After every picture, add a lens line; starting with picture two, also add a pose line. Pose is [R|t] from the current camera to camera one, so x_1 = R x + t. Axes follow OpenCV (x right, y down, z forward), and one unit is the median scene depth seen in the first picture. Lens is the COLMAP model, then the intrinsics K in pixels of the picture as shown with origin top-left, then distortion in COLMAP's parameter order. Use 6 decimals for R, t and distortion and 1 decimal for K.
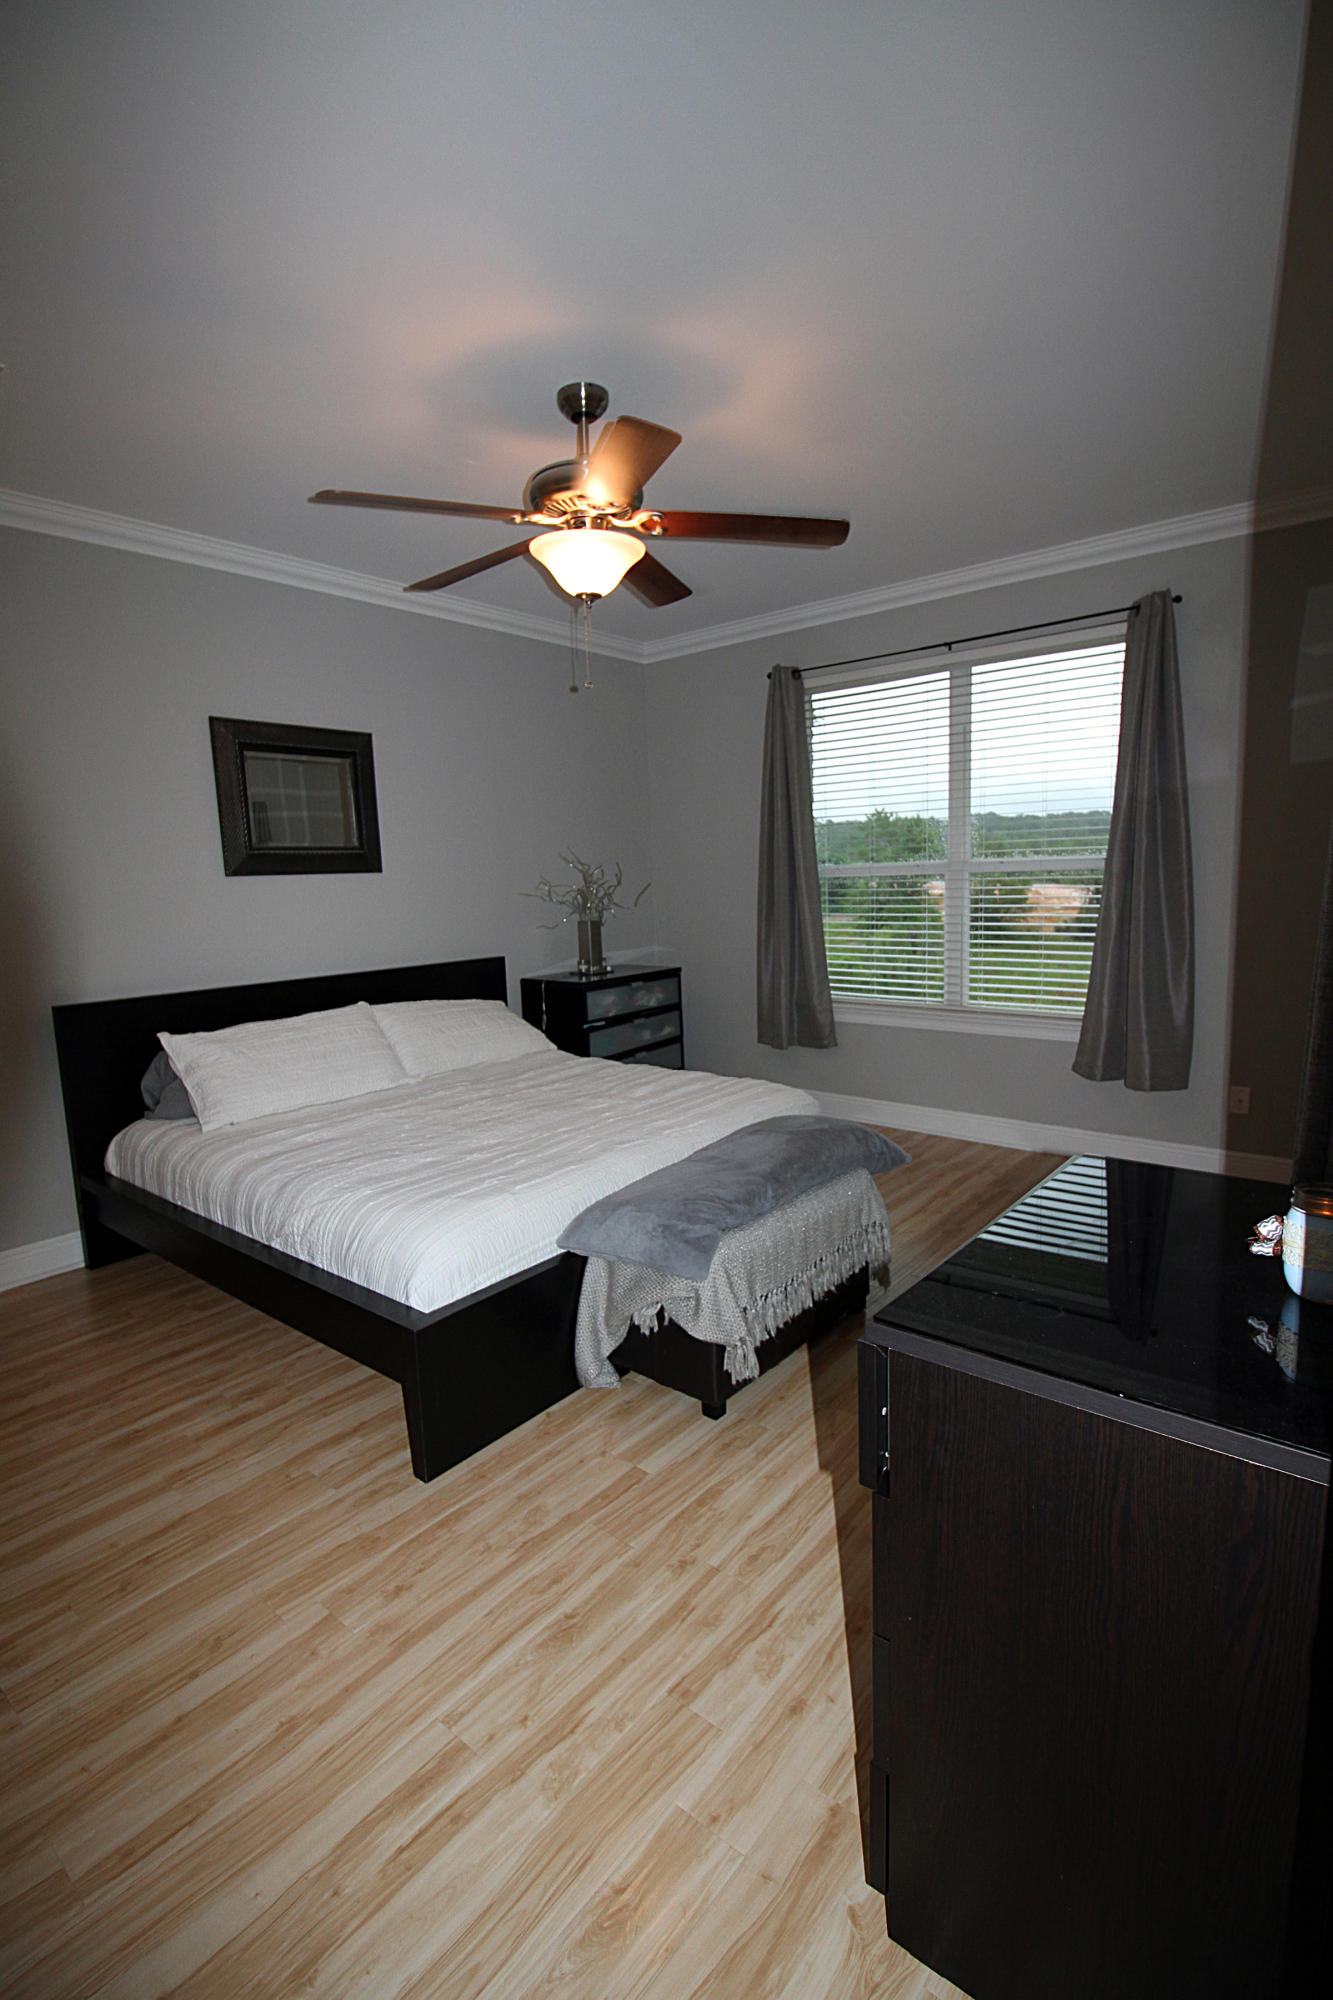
lens RADIAL K [[923.4, 0, 674.4], [0, 923.4, 1008.8], [0, 0, 1]] dist [-0.020696, -0.005617]
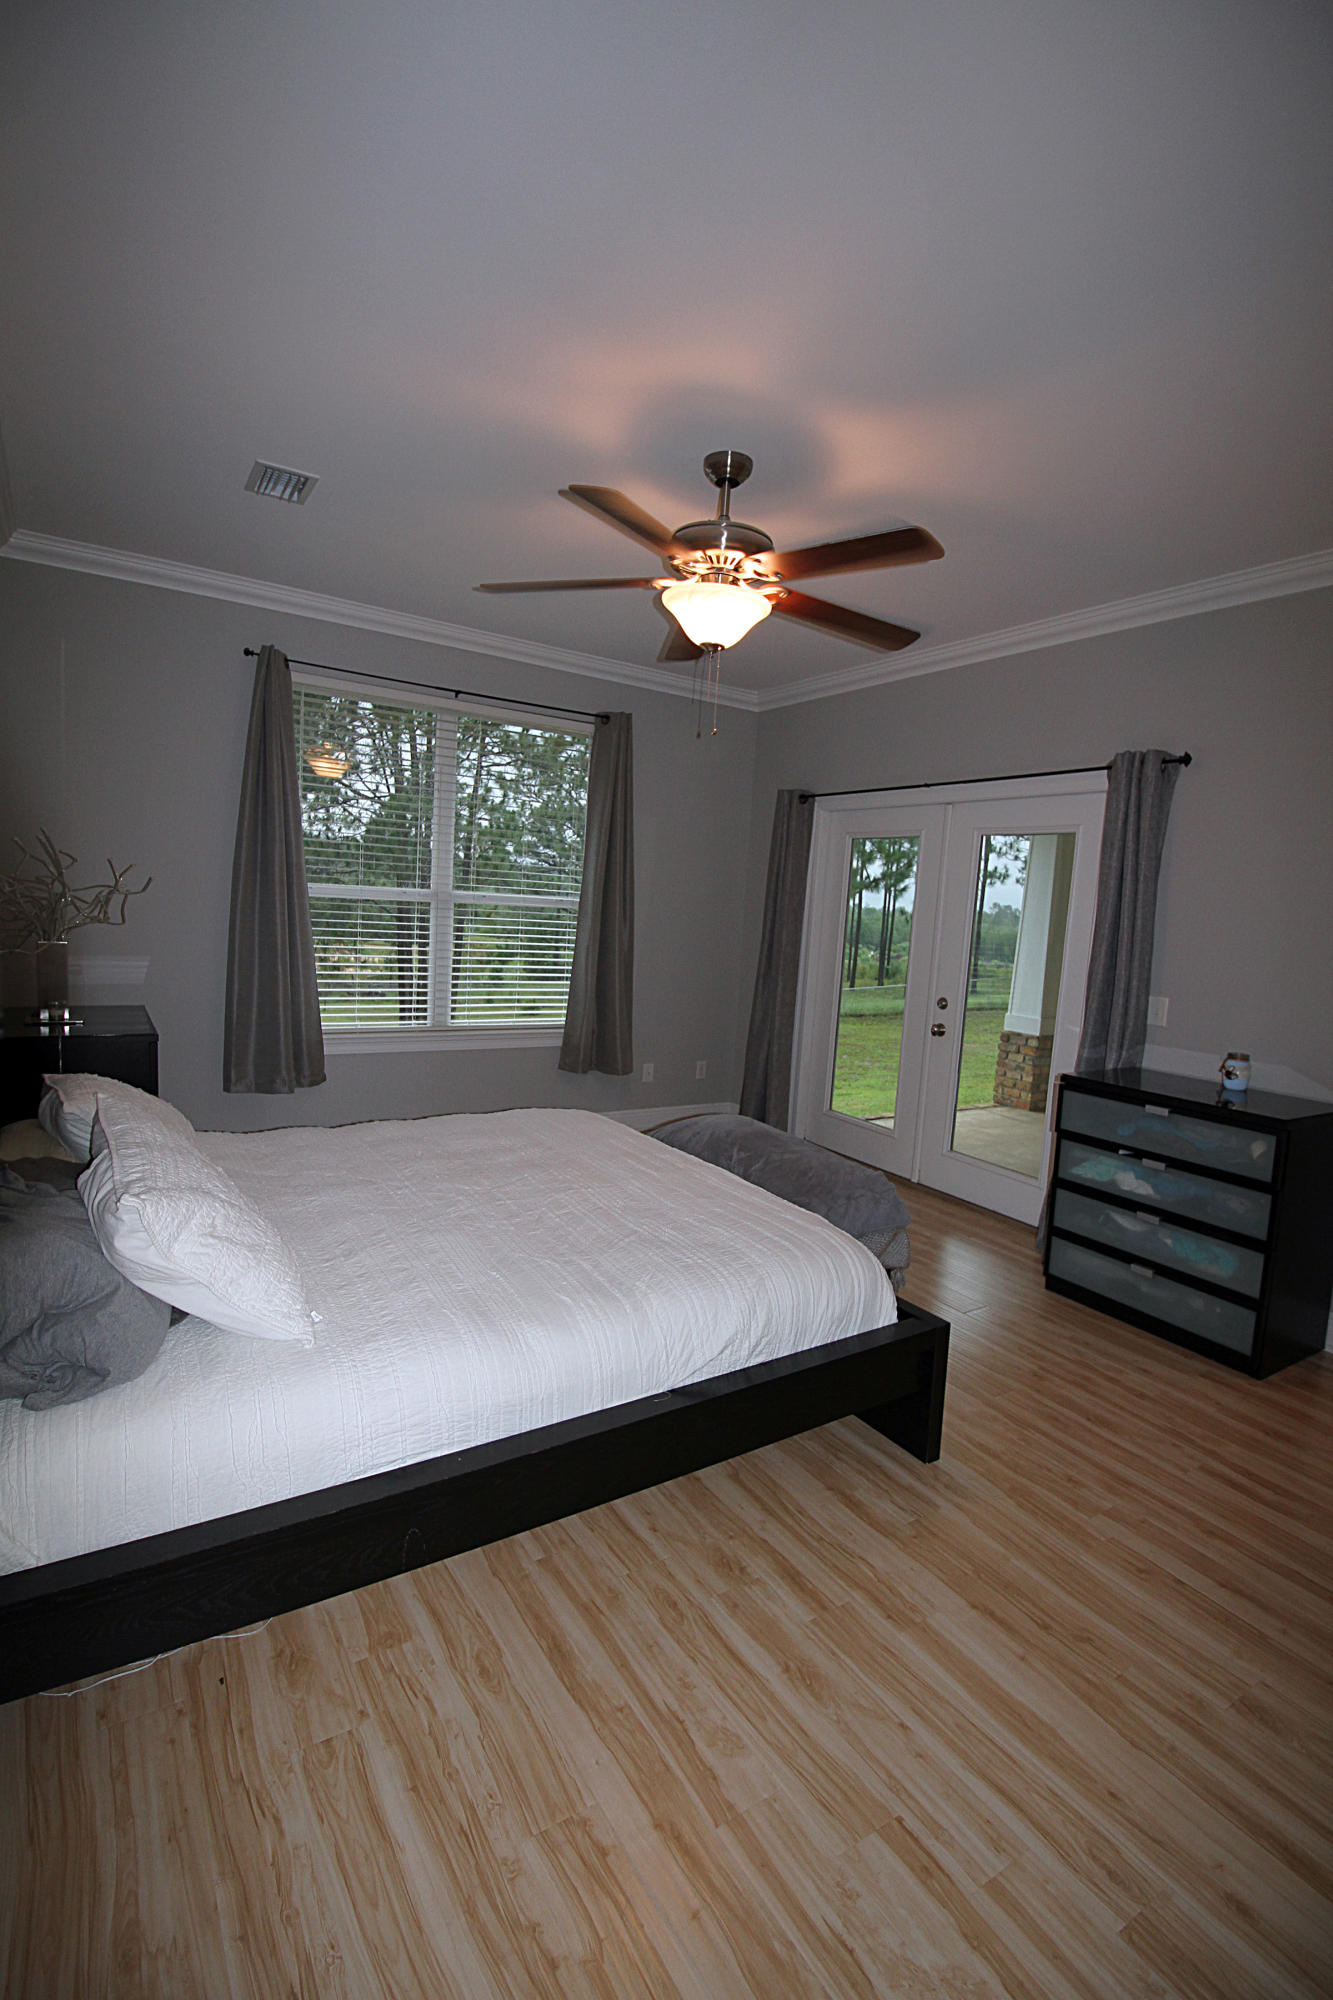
lens RADIAL K [[923.4, 0, 674.4], [0, 923.4, 1008.8], [0, 0, 1]] dist [-0.020696, -0.005617]
pose [[0.310713, -0.059435, 0.948644, -1.119277], [0.065763, 0.996996, 0.040924, -0.088492], [-0.948226, 0.049670, 0.313688, 0.727272]]
